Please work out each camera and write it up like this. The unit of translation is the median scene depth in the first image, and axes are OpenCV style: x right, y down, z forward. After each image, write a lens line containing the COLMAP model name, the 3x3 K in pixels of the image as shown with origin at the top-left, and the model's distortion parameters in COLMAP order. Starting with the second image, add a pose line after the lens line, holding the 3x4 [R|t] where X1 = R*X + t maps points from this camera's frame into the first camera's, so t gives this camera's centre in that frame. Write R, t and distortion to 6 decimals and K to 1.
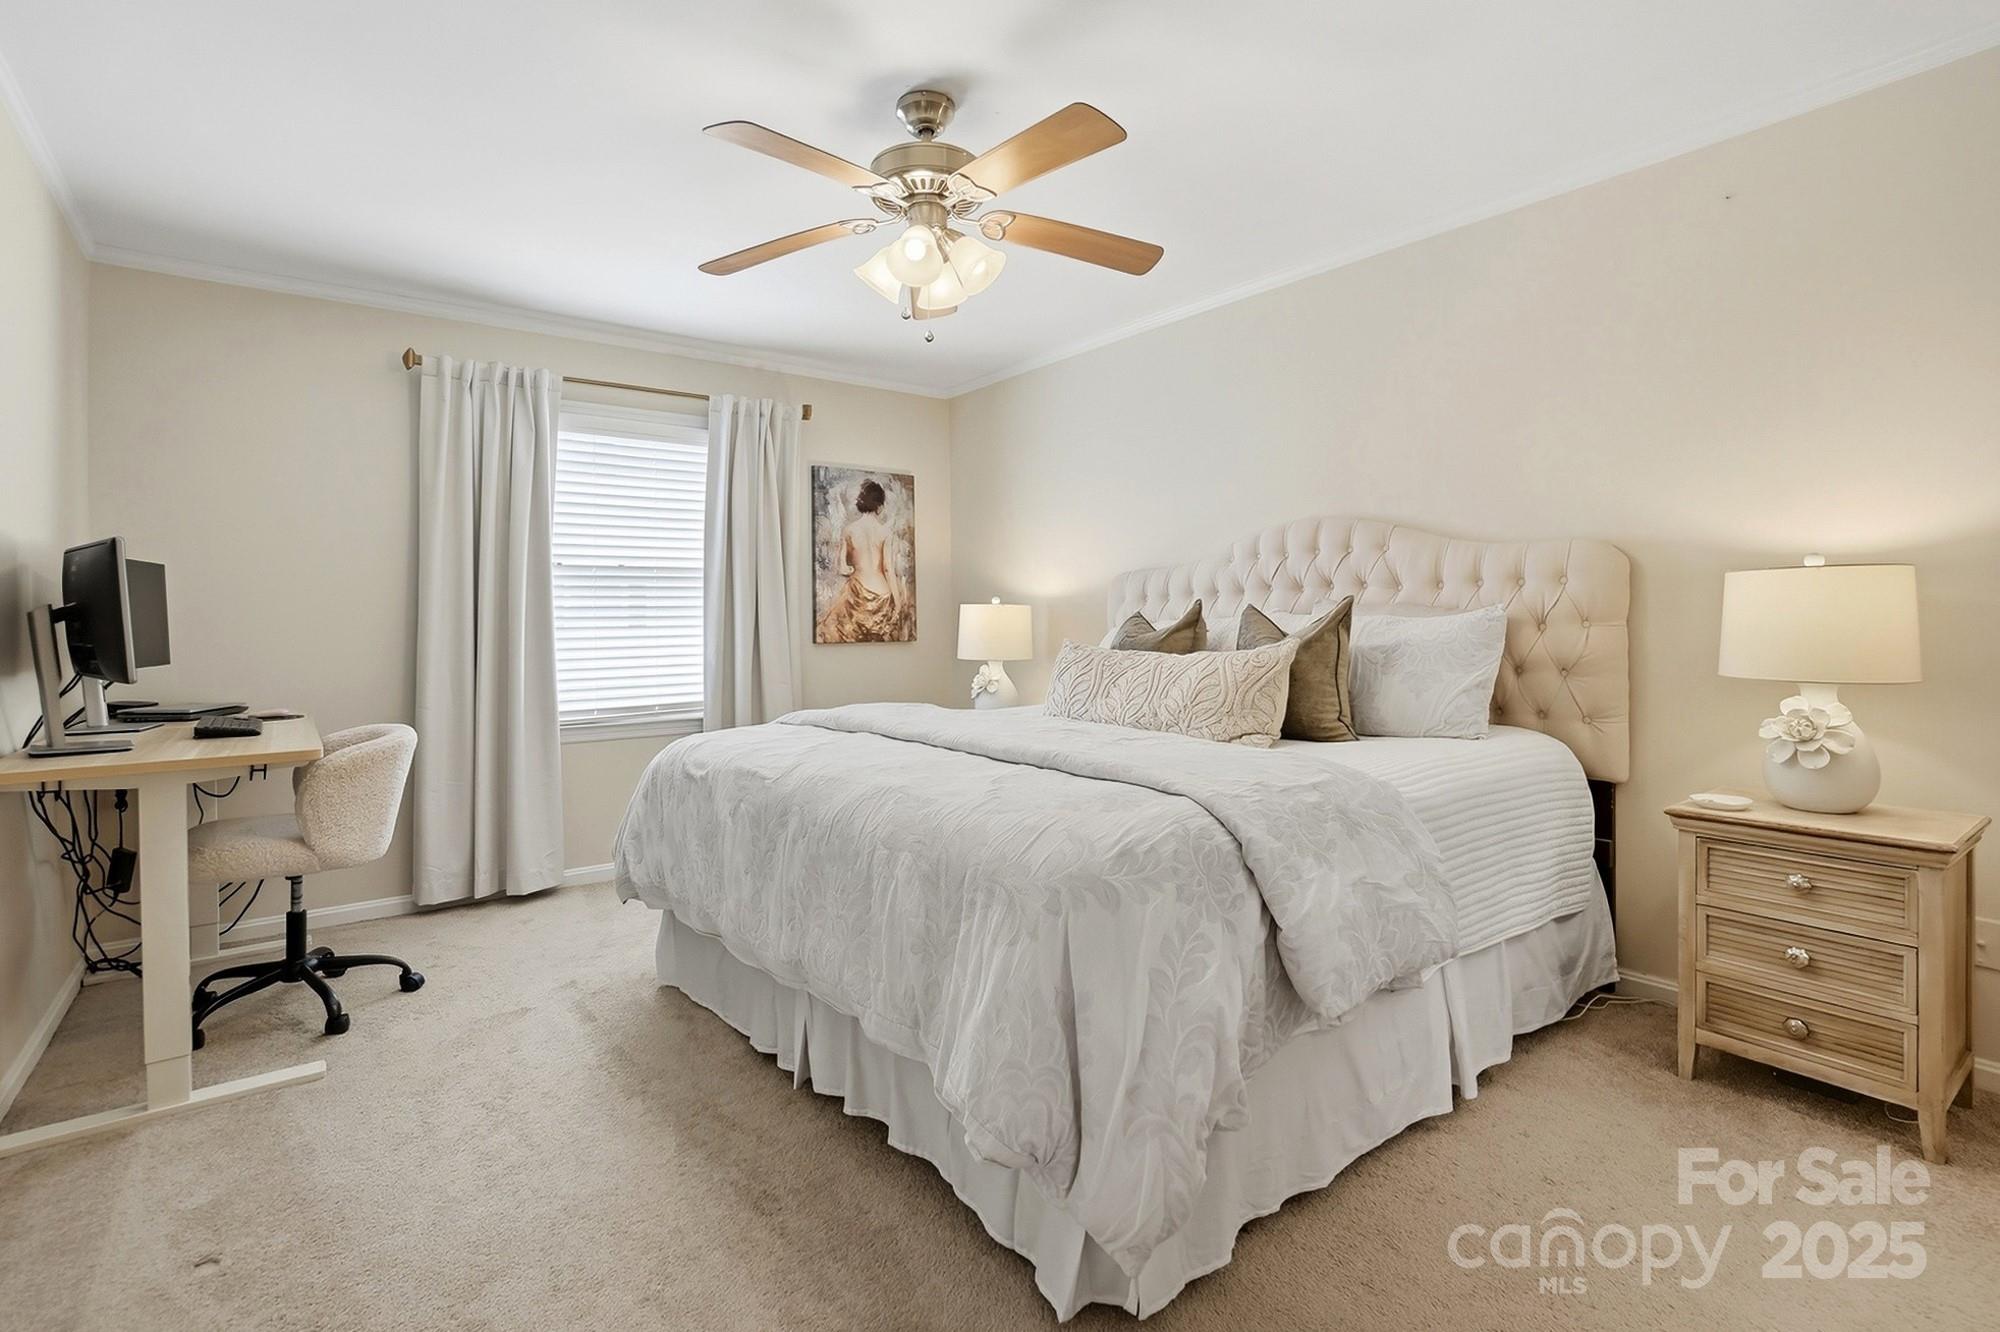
lens RADIAL K [[919.3, 0, 992.2], [0, 919.3, 655.5], [0, 0, 1]] dist [-0.059118, 0.028082]
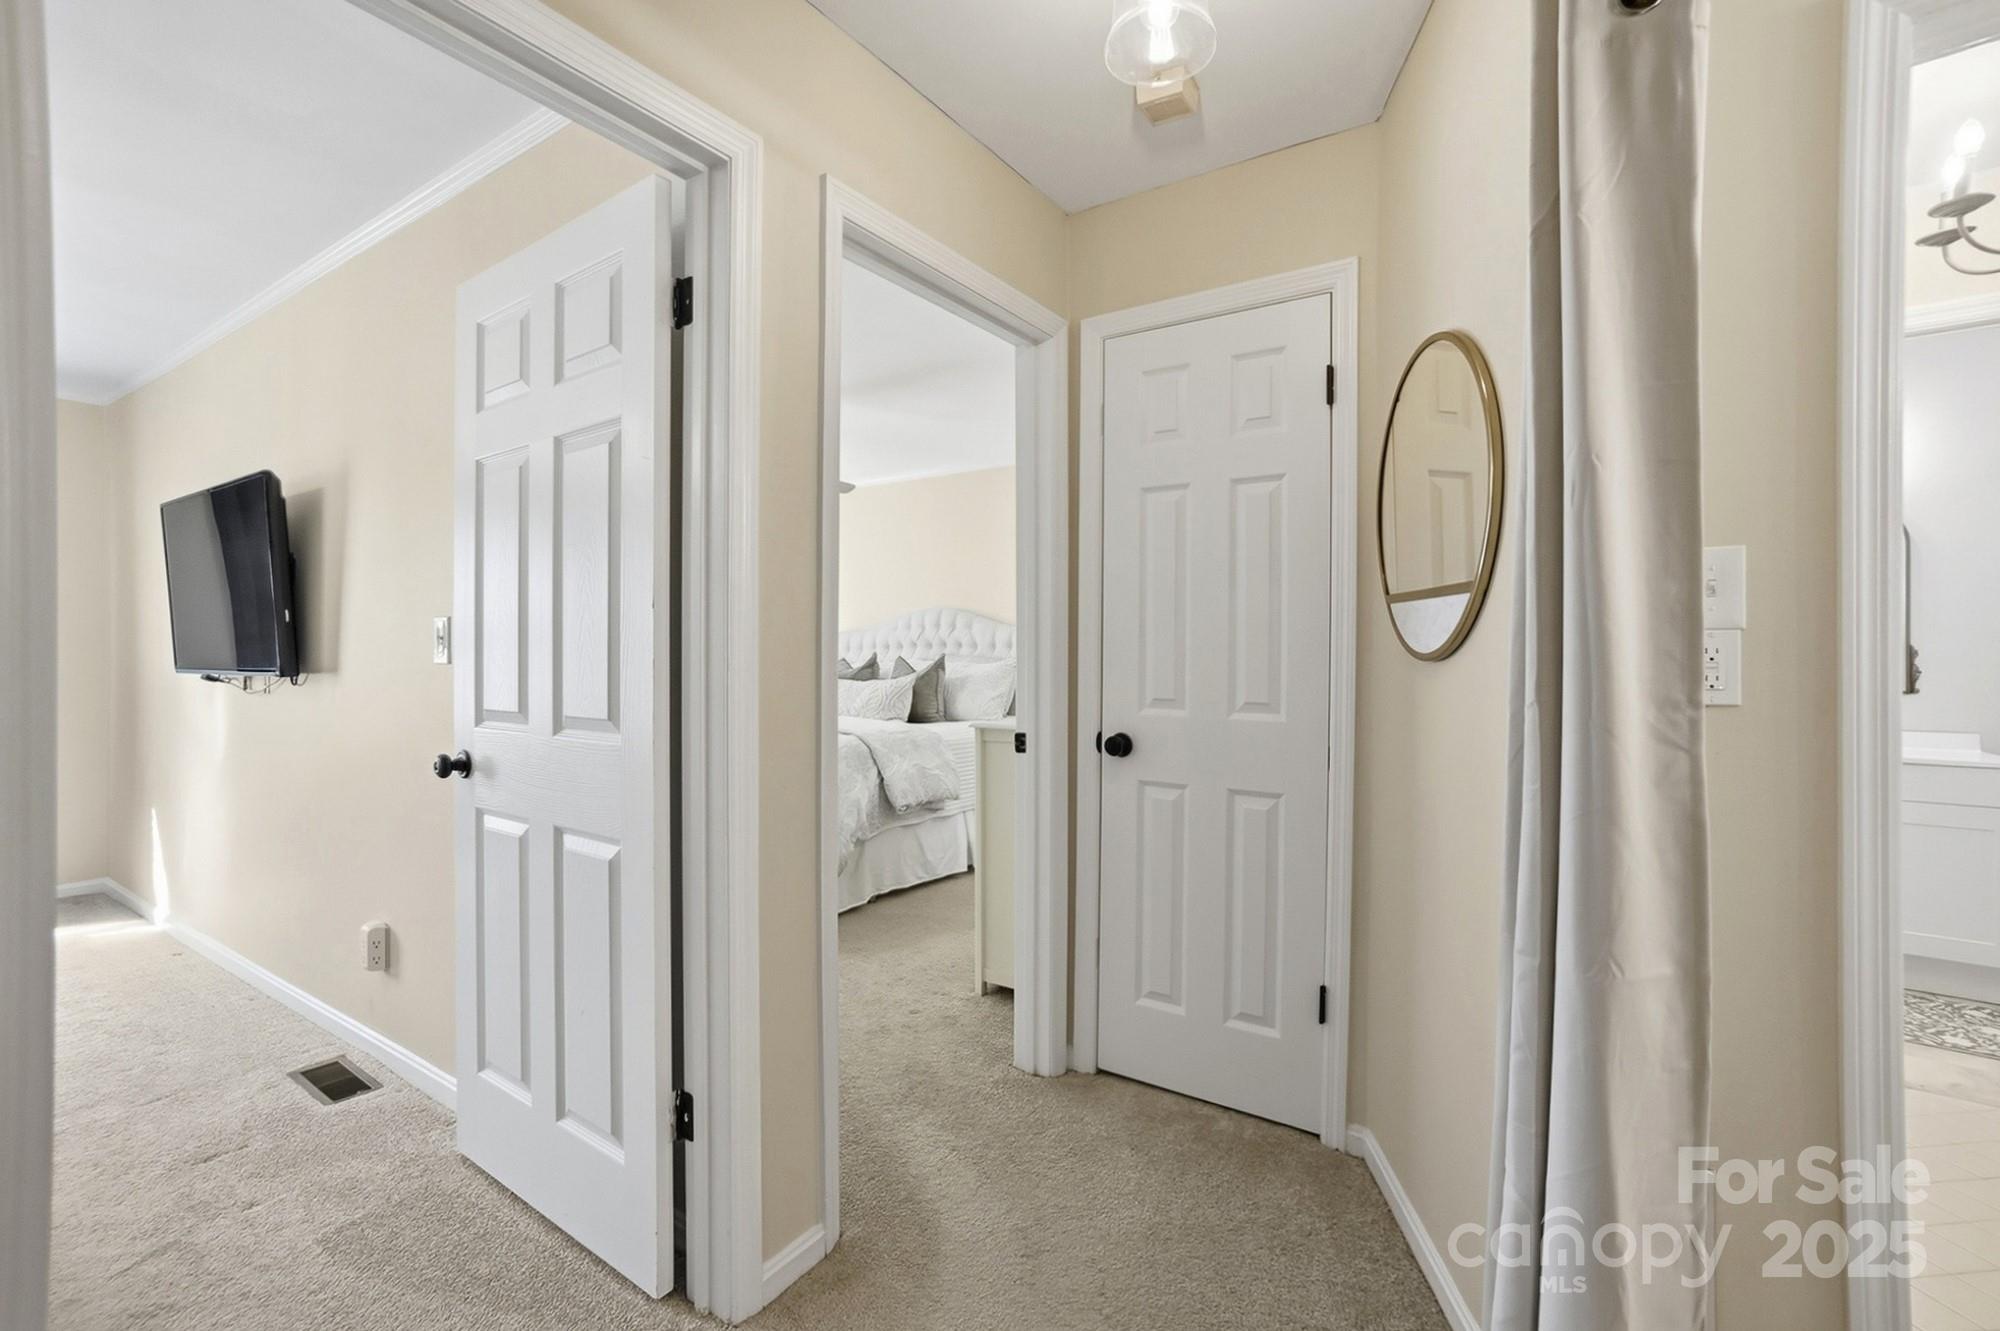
lens RADIAL K [[893.8, 0, 990.7], [0, 893.8, 662.1], [0, 0, 1]] dist [-0.012990, 0.000028]
pose [[0.955544, 0.011782, 0.294614, -0.087982], [-0.004108, 0.999636, -0.026653, 0.007040], [-0.294821, 0.024257, 0.955245, -0.833031]]
